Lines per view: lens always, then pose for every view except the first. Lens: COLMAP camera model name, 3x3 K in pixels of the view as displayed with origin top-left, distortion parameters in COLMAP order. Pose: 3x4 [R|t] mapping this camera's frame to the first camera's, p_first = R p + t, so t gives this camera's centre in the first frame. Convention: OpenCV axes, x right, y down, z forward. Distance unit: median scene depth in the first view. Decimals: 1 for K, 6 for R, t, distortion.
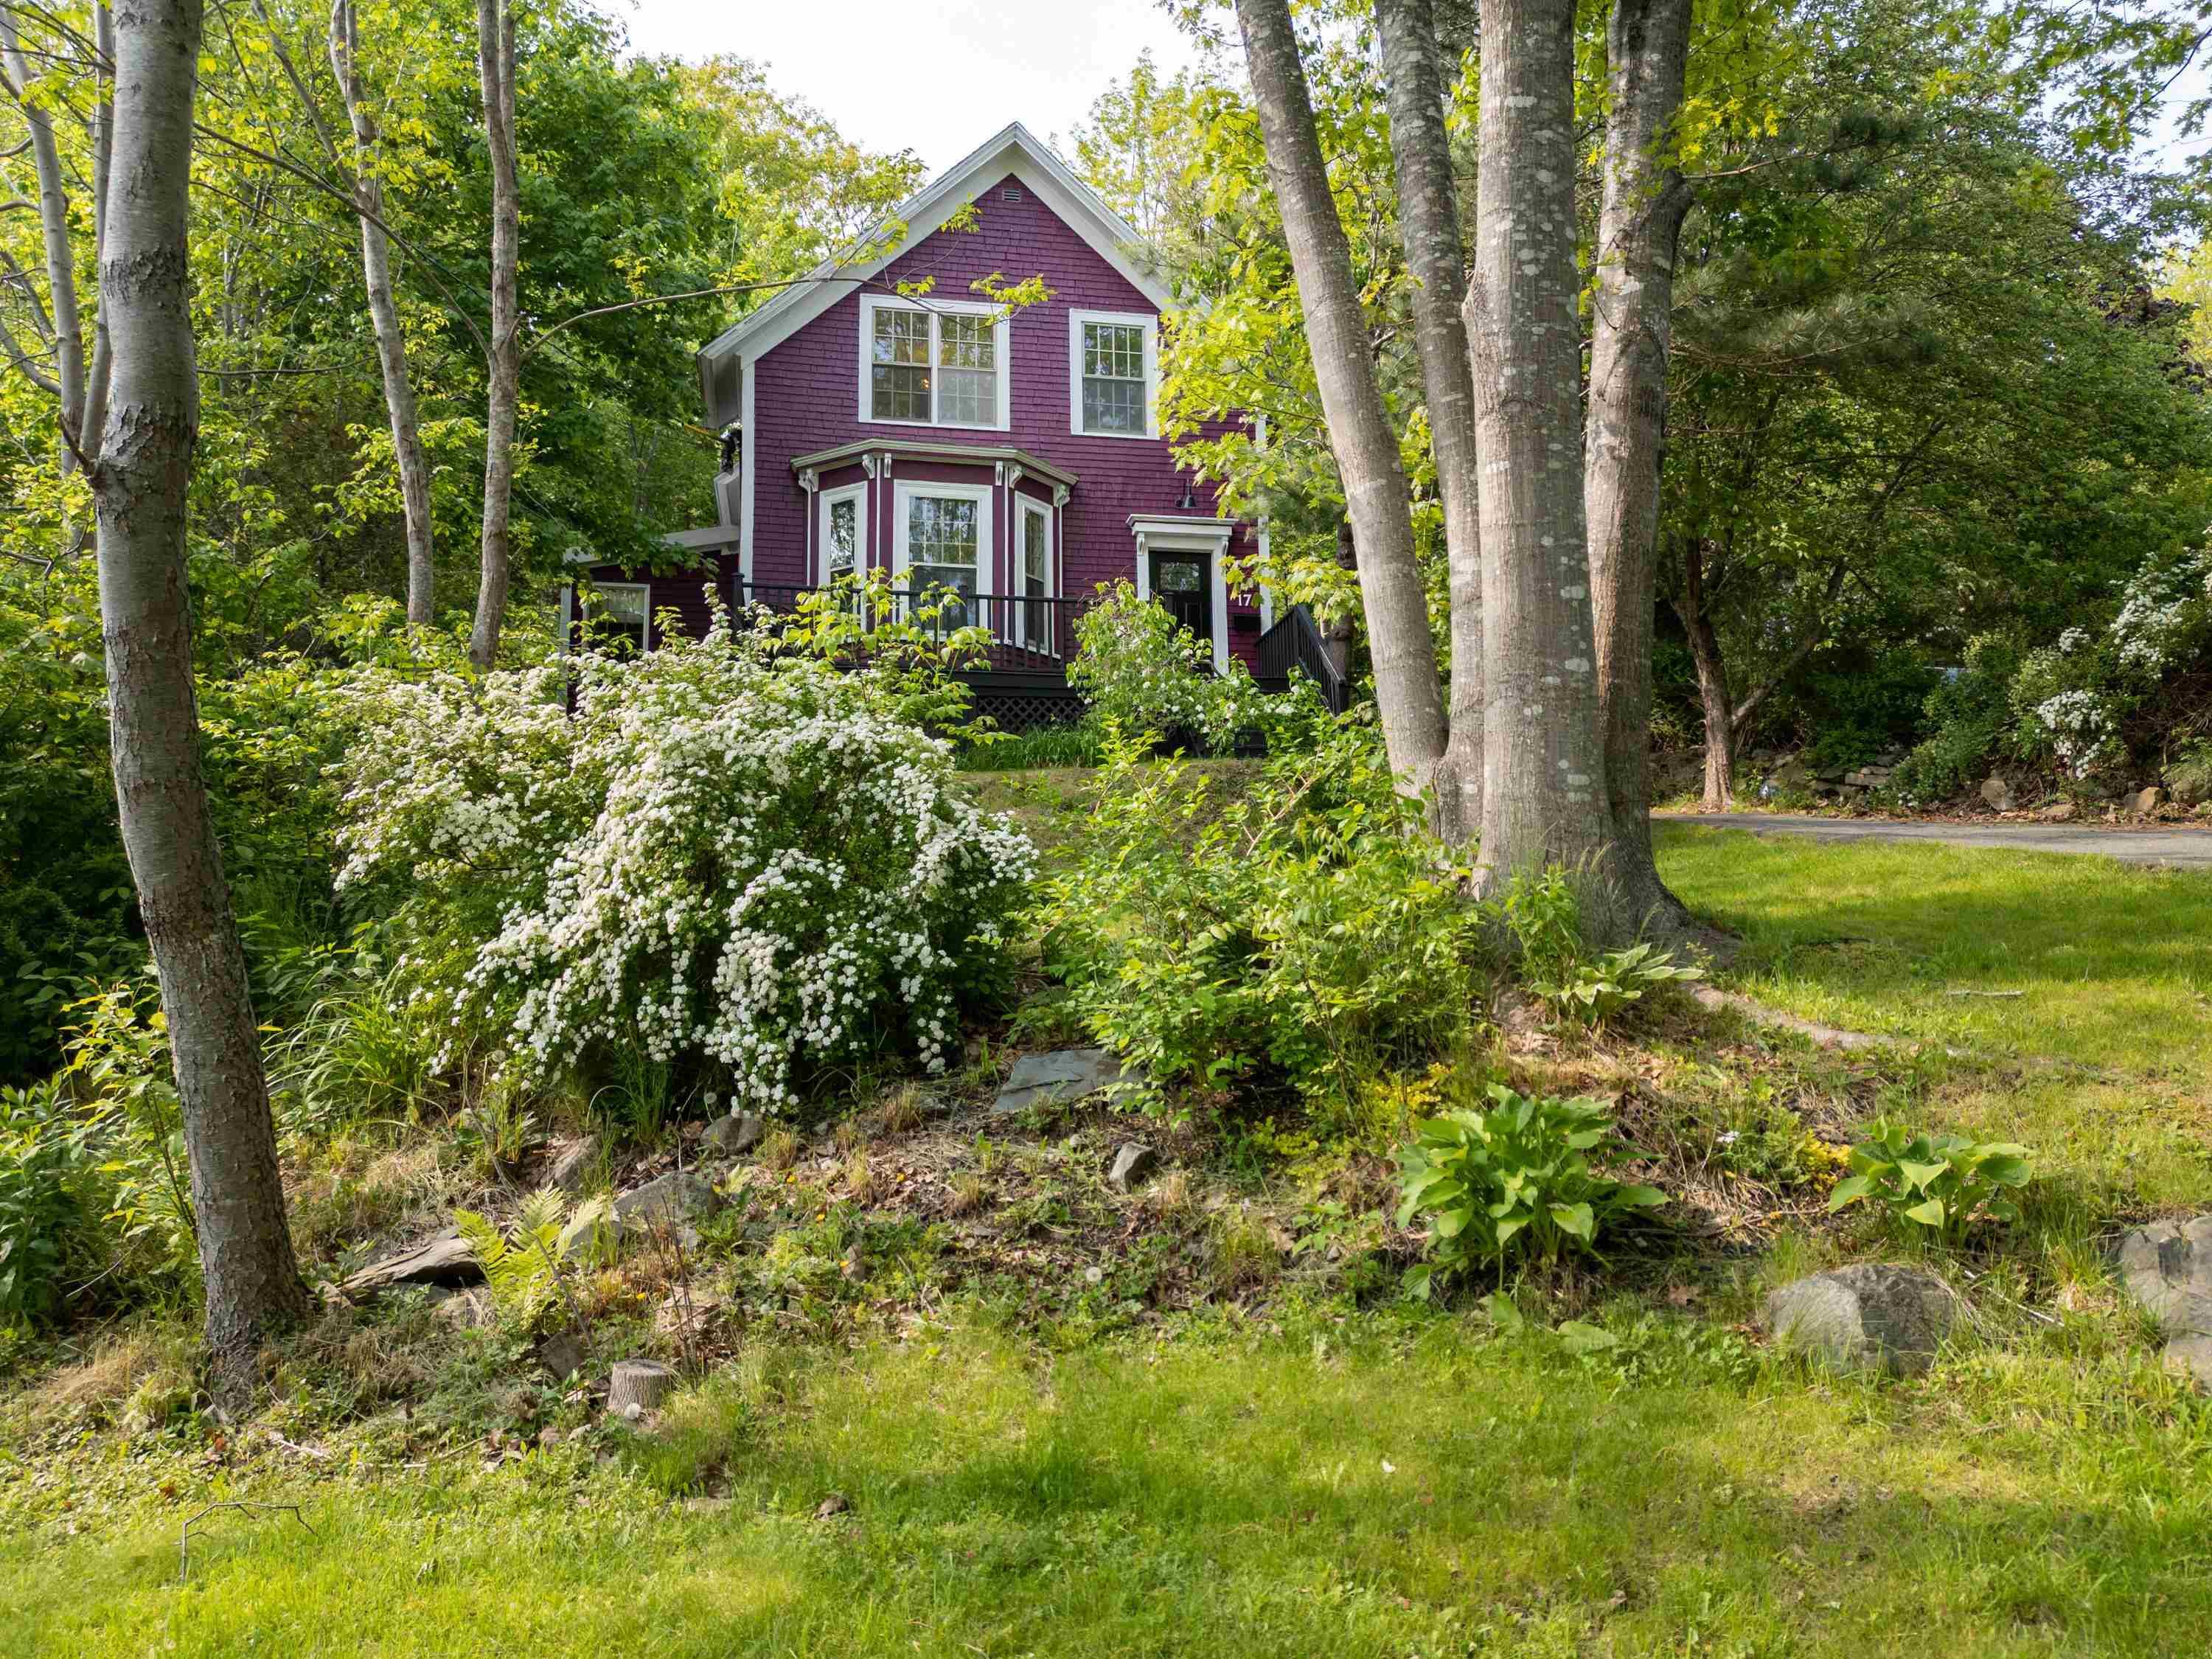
lens RADIAL K [[1565.1, 0, 1122.2], [0, 1565.1, 729.5], [0, 0, 1]] dist [0.075078, -0.062105]
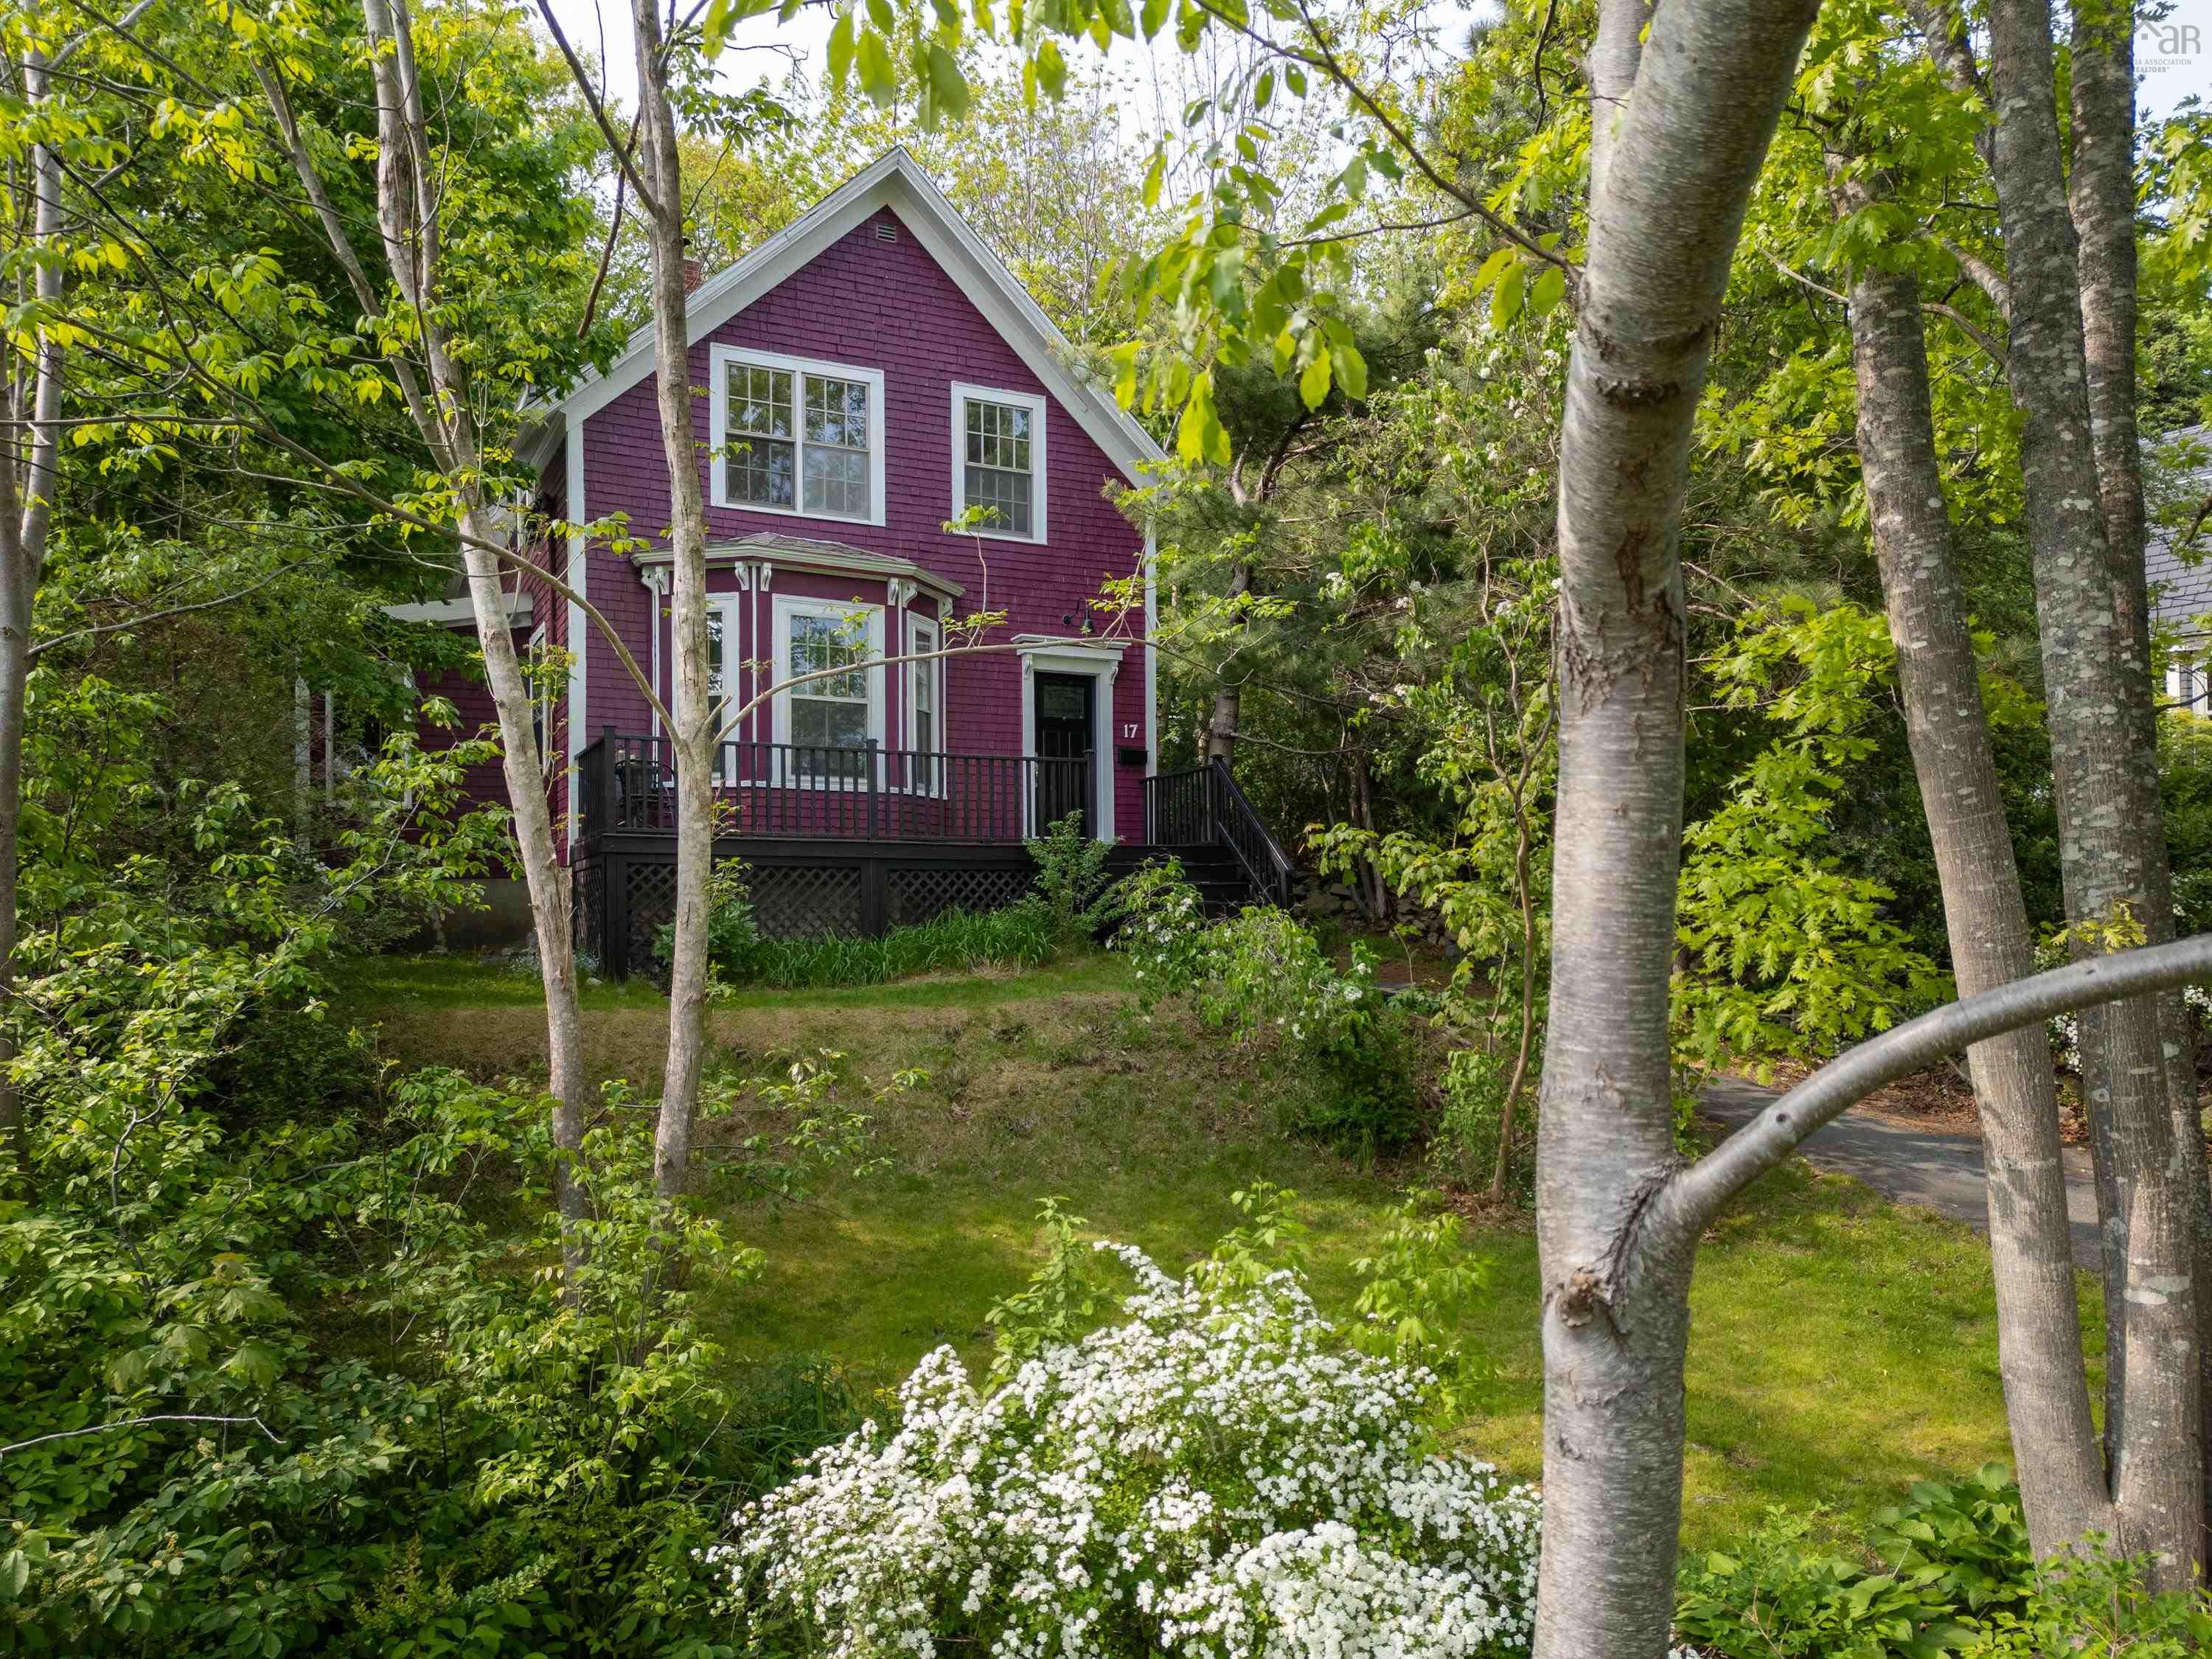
lens RADIAL K [[1565.1, 0, 1117.7], [0, 1565.1, 902.3], [0, 0, 1]] dist [0.075078, -0.062105]
pose [[0.964621, 0.015722, 0.263170, -0.176071], [-0.057496, 0.986738, 0.151797, -0.126737], [-0.257293, -0.161557, 0.952733, 0.108215]]
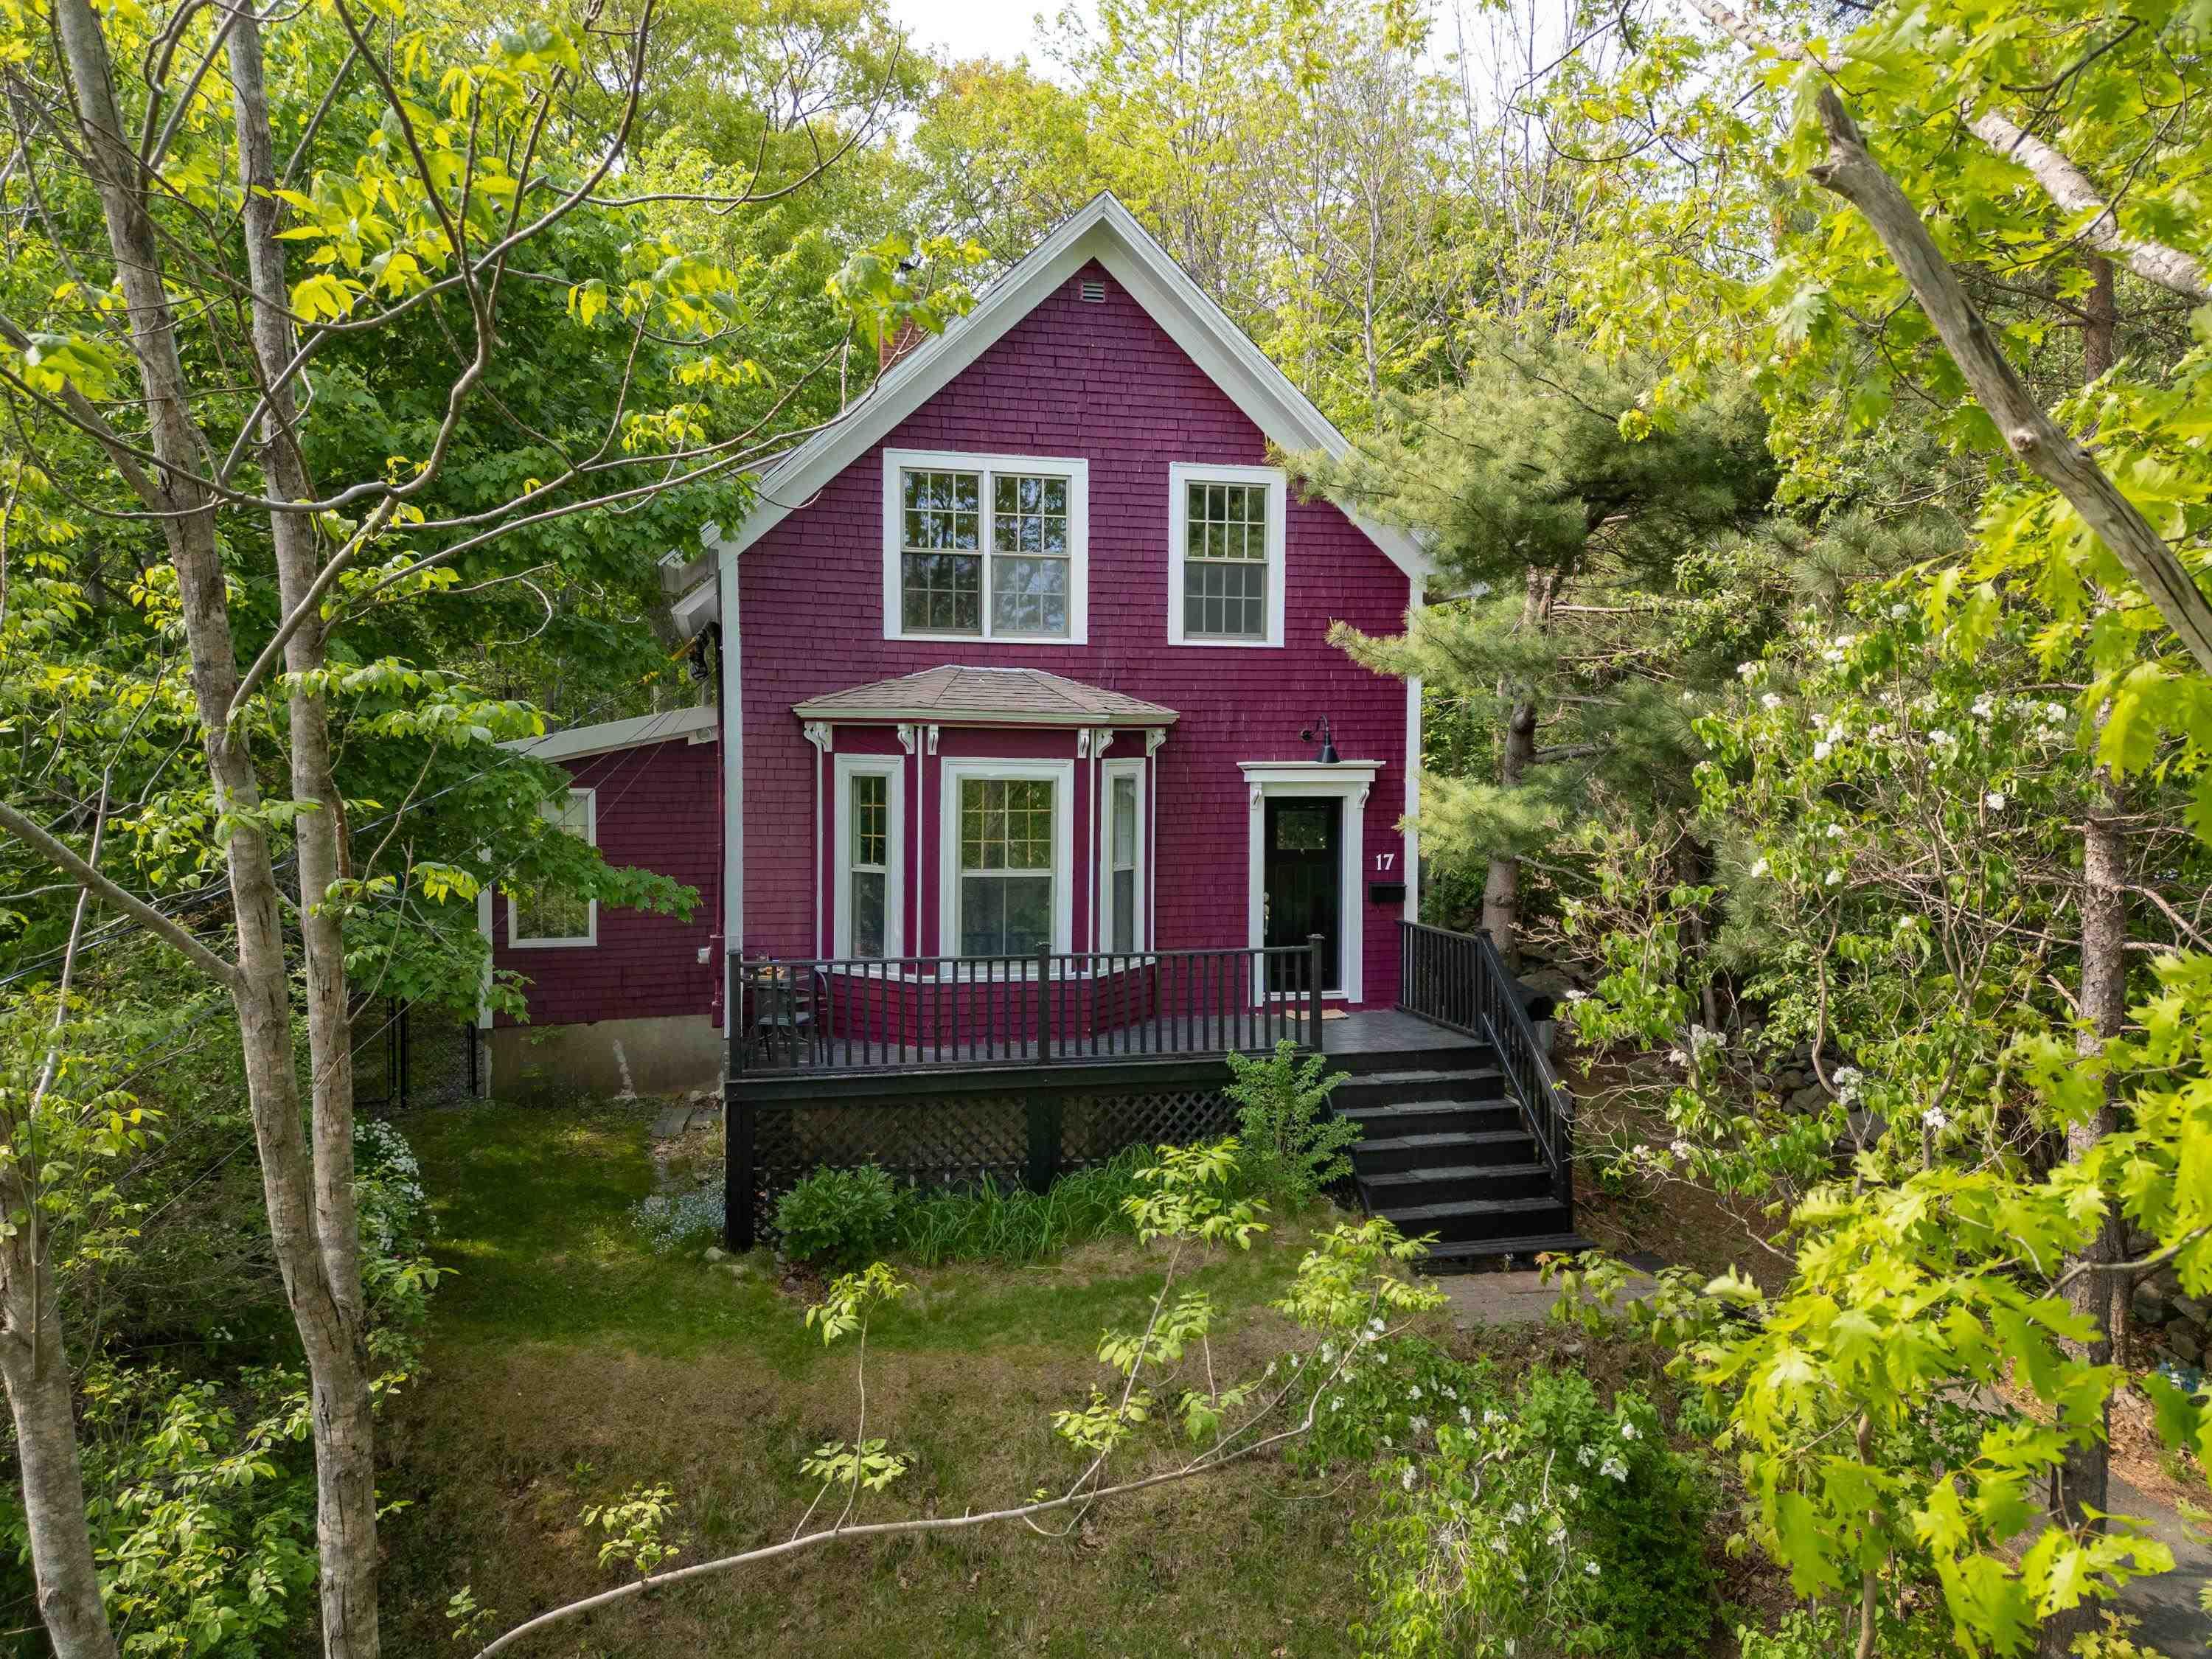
lens RADIAL K [[1565.1, 0, 1111.1], [0, 1565.1, 834.3], [0, 0, 1]] dist [0.075078, -0.062105]
pose [[0.998754, 0.021852, 0.044864, -0.092943], [-0.031368, 0.974124, 0.223825, -0.272328], [-0.038812, -0.224953, 0.973596, 0.268652]]
